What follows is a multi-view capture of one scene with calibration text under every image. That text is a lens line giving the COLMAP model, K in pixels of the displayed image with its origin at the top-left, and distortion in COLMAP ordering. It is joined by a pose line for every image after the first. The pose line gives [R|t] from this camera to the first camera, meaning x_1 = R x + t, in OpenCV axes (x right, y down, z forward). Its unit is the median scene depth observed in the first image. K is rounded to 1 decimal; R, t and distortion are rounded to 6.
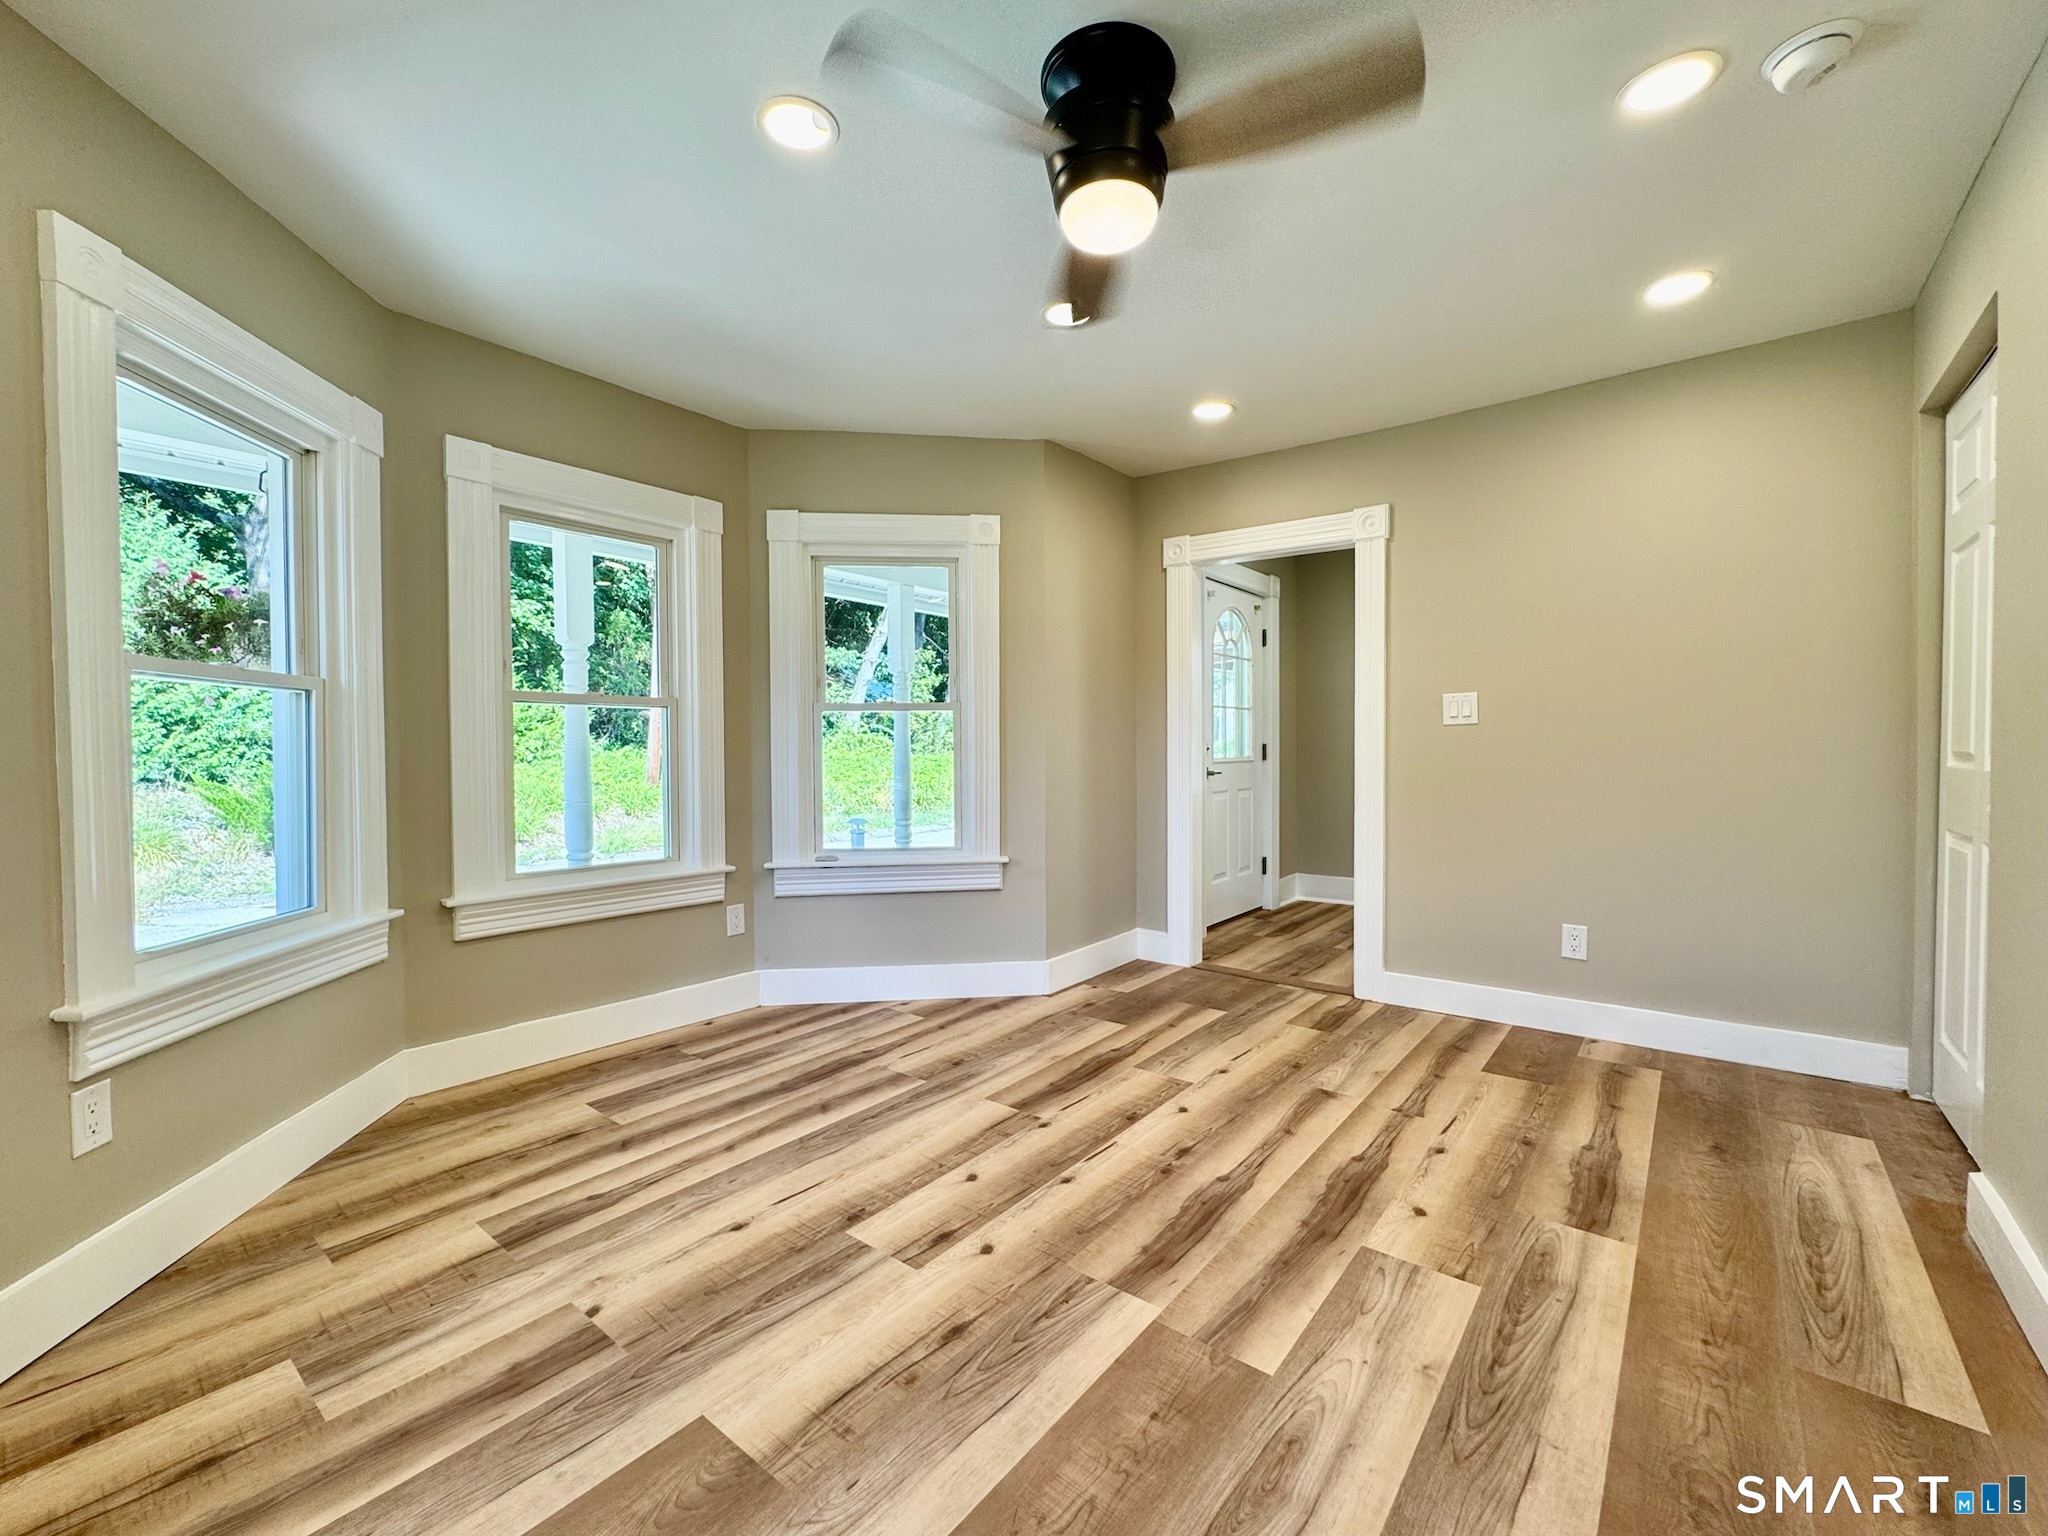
lens RADIAL K [[834.7, 0, 1022.7], [0, 834.7, 752.1], [0, 0, 1]] dist [-0.001912, 0.000294]
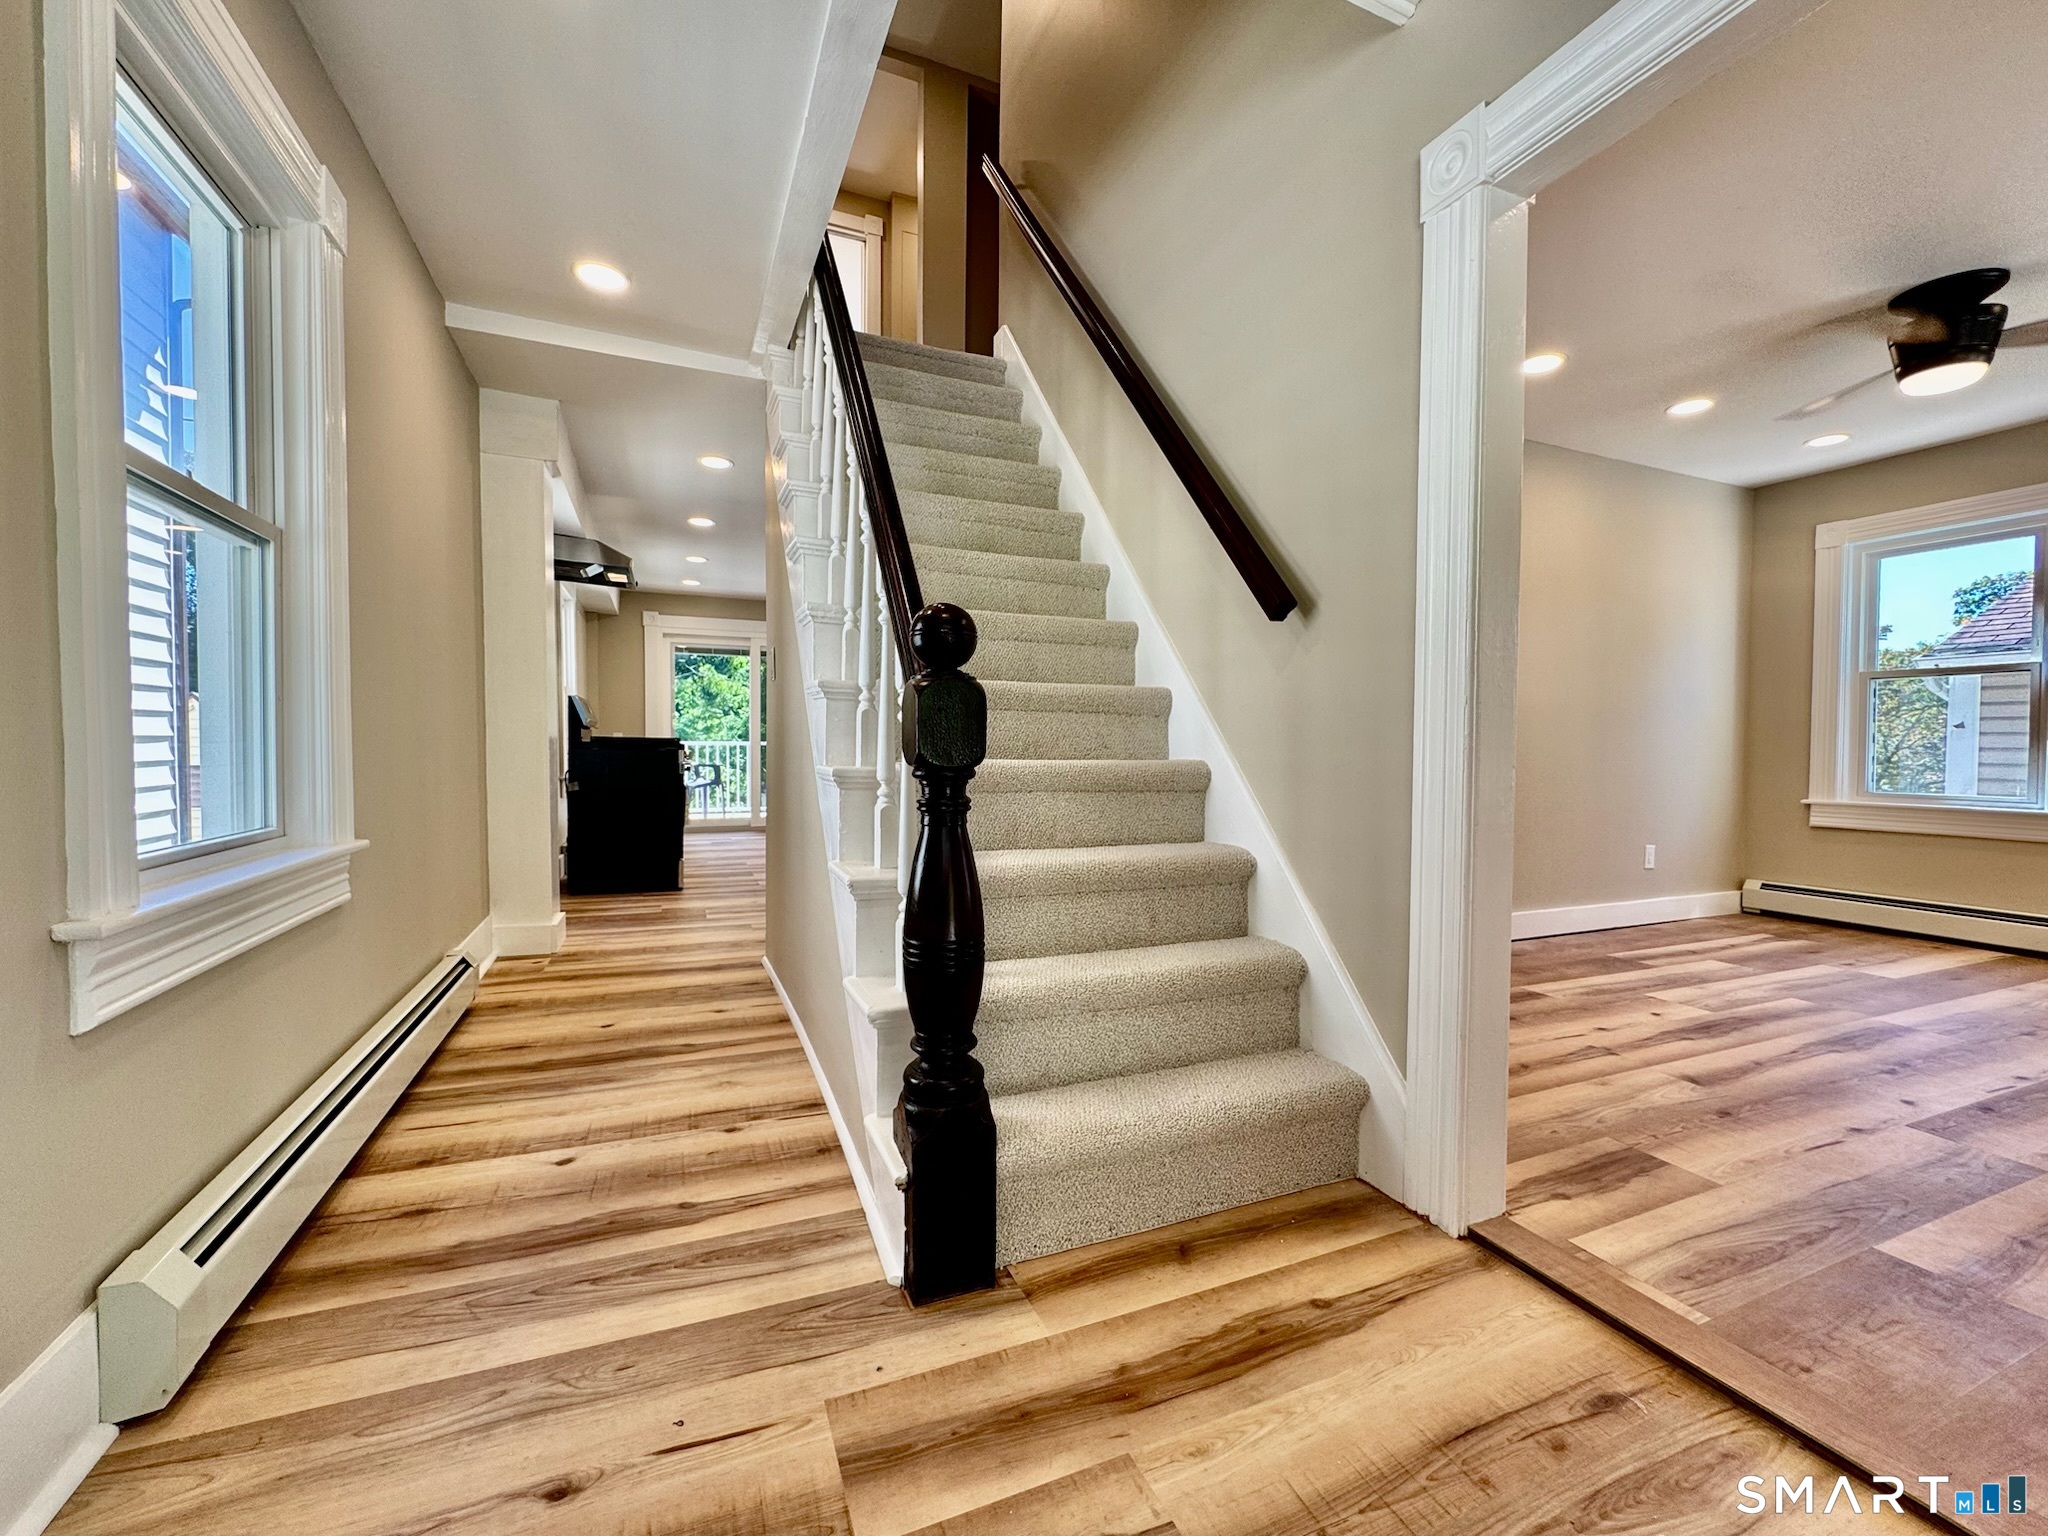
lens RADIAL K [[834.7, 0, 1017.5], [0, 834.7, 766.0], [0, 0, 1]] dist [-0.001912, 0.000294]
pose [[-0.882177, -0.004944, 0.470891, 0.625485], [0.004966, 0.999792, 0.019801, 0.057282], [-0.470891, 0.019806, -0.881969, 2.270865]]
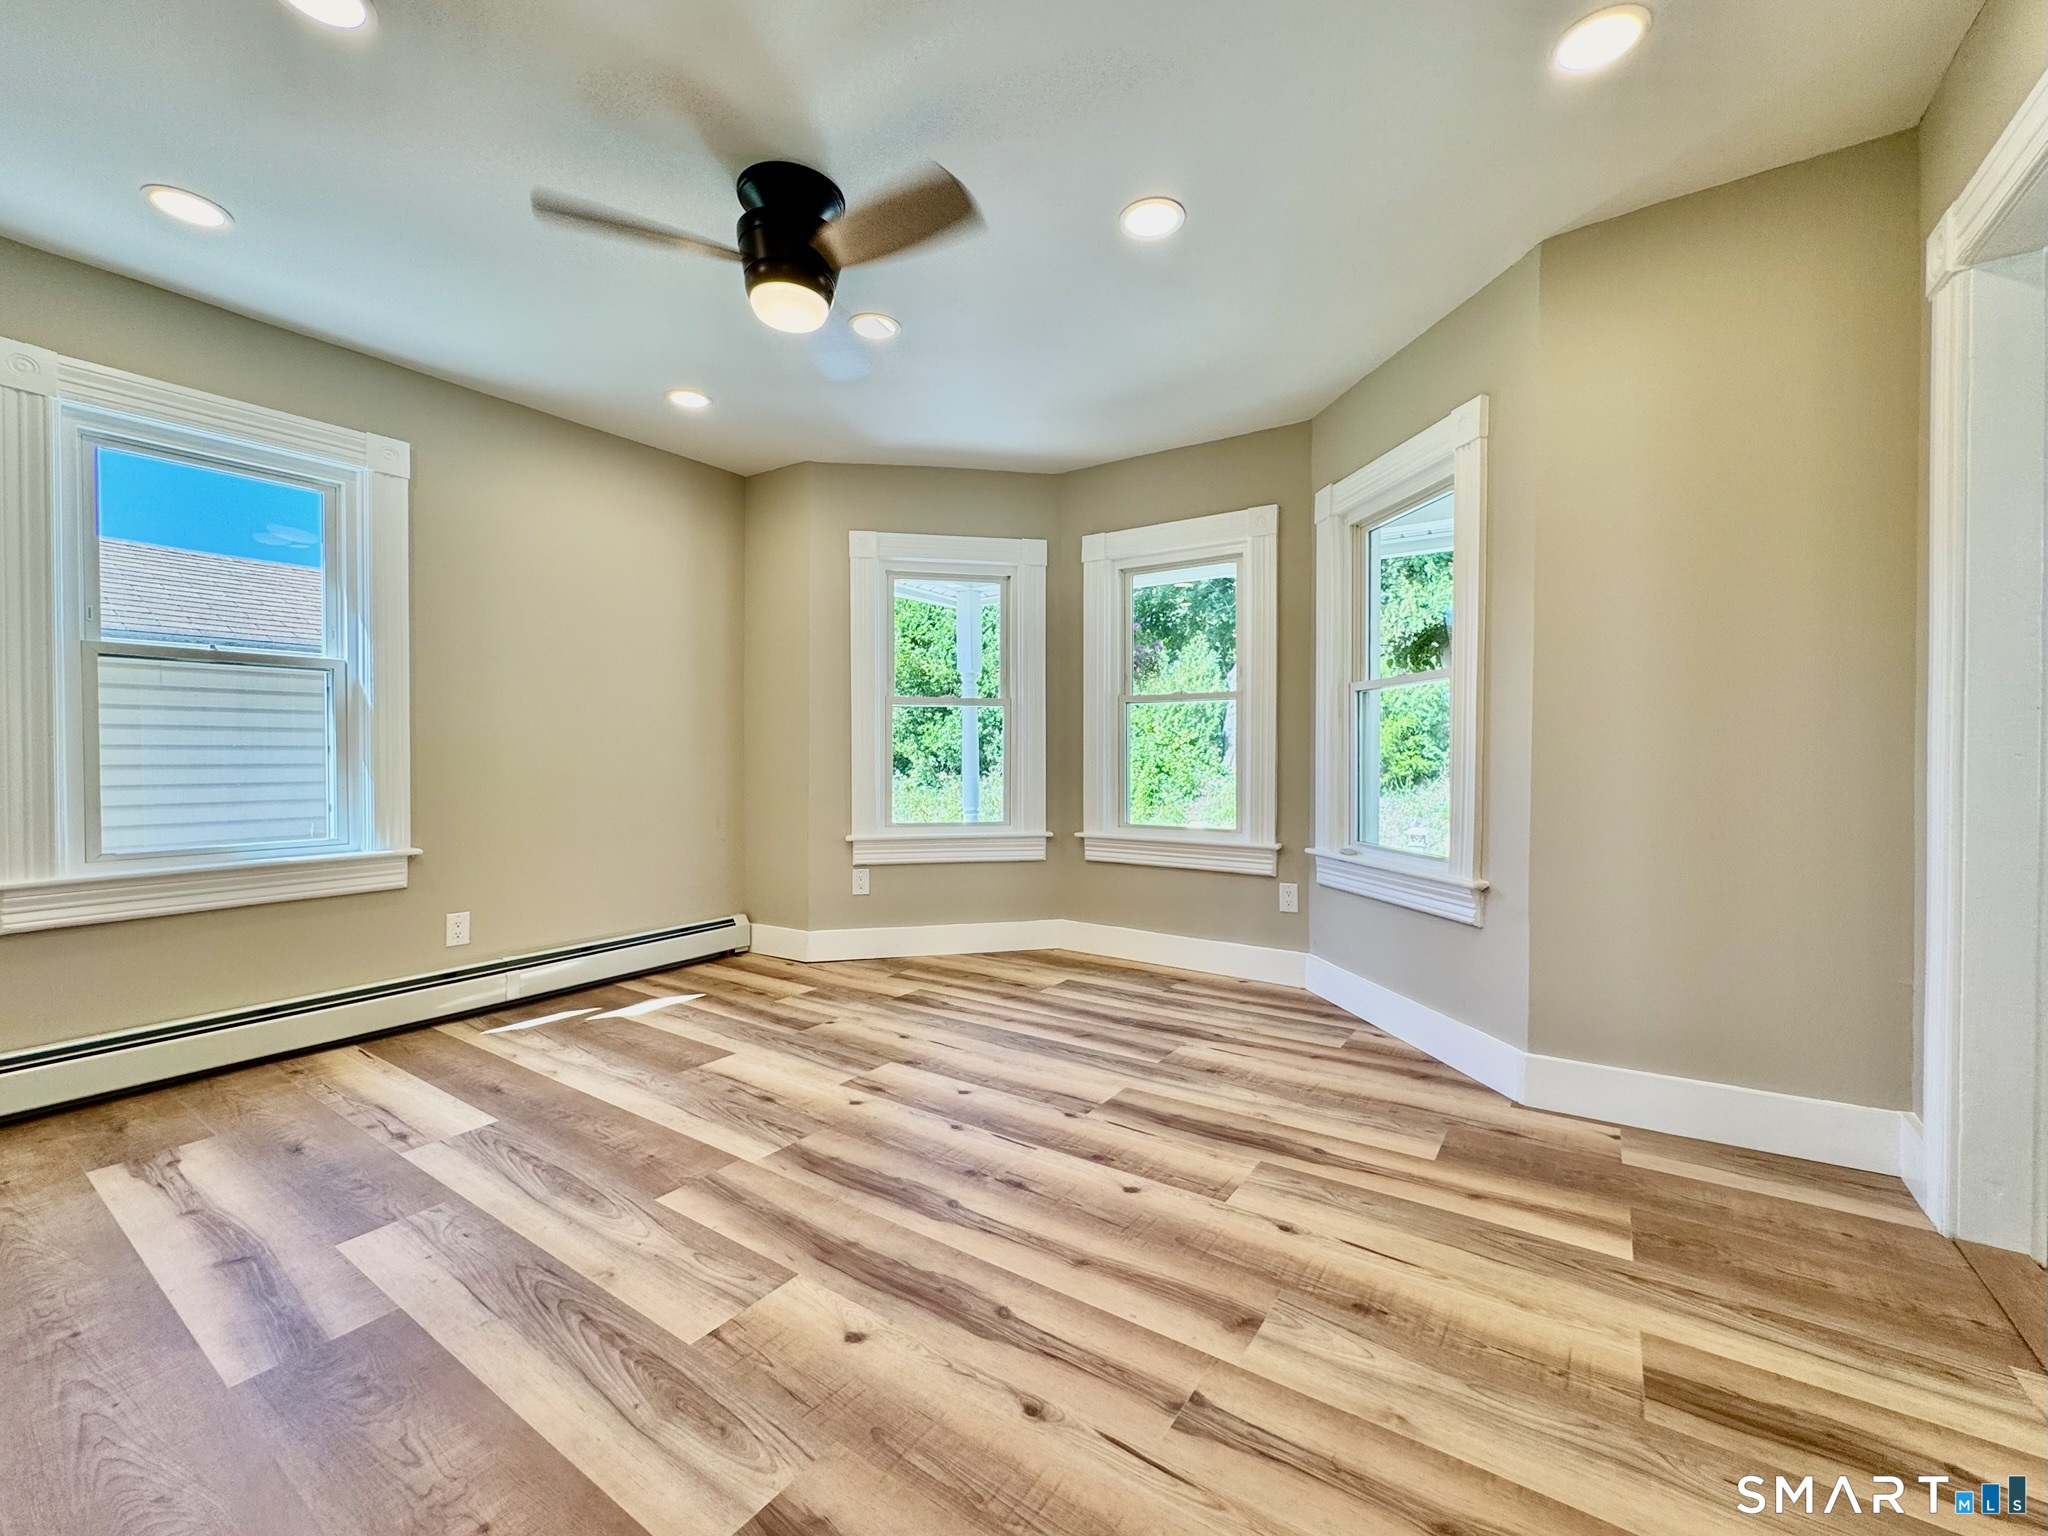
lens RADIAL K [[834.7, 0, 1030.2], [0, 834.7, 771.0], [0, 0, 1]] dist [-0.001912, 0.000294]
pose [[0.088758, 0.023374, -0.995779, 0.961436], [-0.001140, 0.999726, 0.023366, 0.030877], [0.996053, -0.000939, 0.088760, 0.868495]]
